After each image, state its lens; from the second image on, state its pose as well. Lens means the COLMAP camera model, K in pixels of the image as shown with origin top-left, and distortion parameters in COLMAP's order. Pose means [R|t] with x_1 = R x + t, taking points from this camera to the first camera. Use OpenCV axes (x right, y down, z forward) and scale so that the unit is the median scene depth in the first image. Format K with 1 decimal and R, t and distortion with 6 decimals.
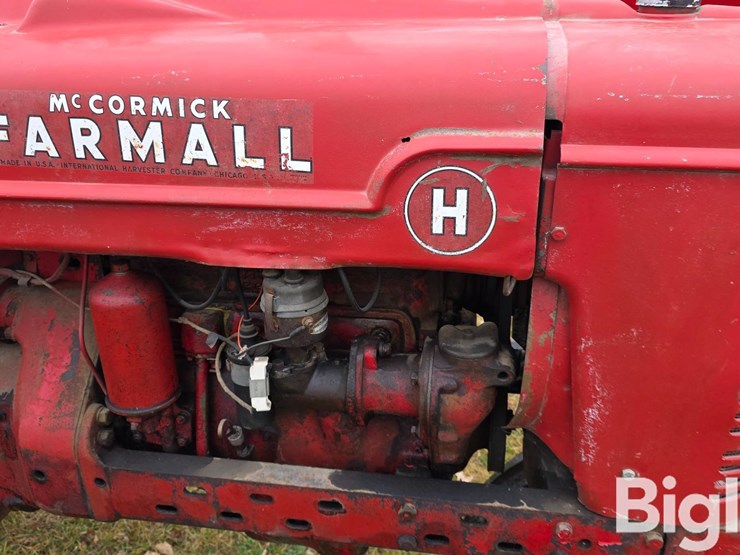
lens RADIAL K [[649.3, 0, 388.2], [0, 649.3, 269.5], [0, 0, 1]] dist [0.071766, -0.085187]
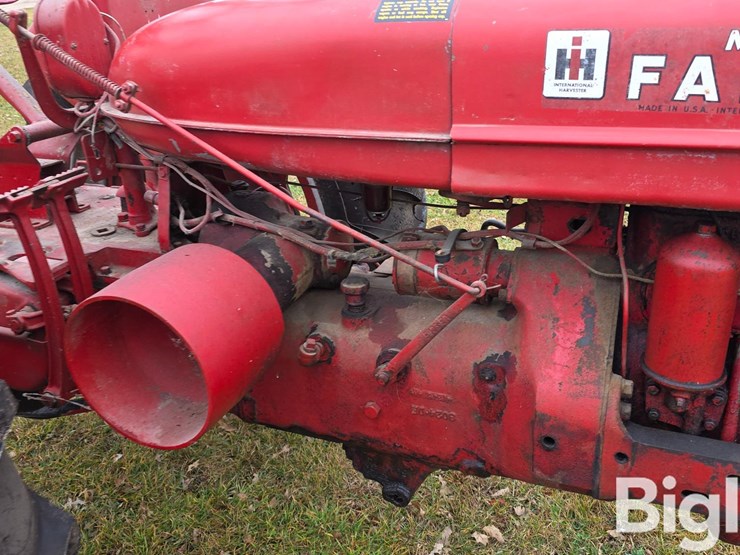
lens RADIAL K [[649.3, 0, 387.4], [0, 649.3, 268.0], [0, 0, 1]] dist [0.071766, -0.085187]
pose [[0.978096, 0.061246, -0.198941, -0.610553], [-0.062139, 0.998066, 0.001757, 0.072300], [0.198664, 0.010644, 0.980010, 0.004996]]
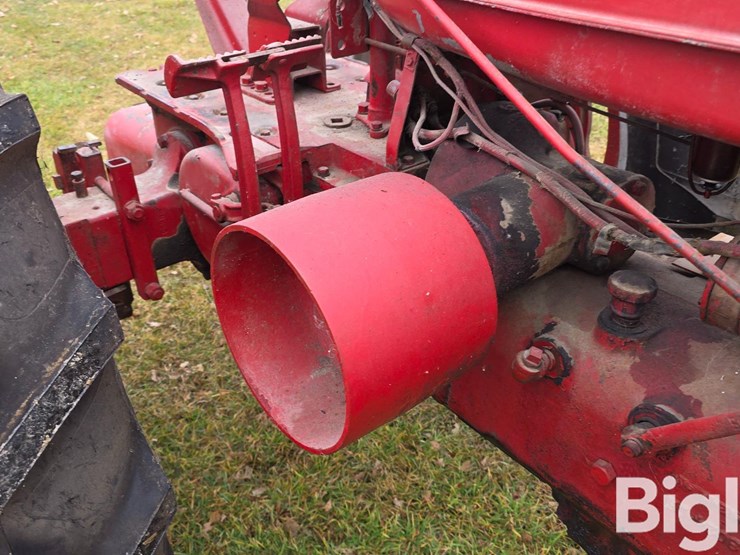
lens RADIAL K [[649.3, 0, 369.1], [0, 649.3, 267.5], [0, 0, 1]] dist [0.071766, -0.085187]
pose [[0.749374, 0.354908, -0.558998, -0.717212], [-0.275583, 0.934798, 0.224068, 0.001321], [0.602074, -0.013860, 0.798320, 0.377693]]
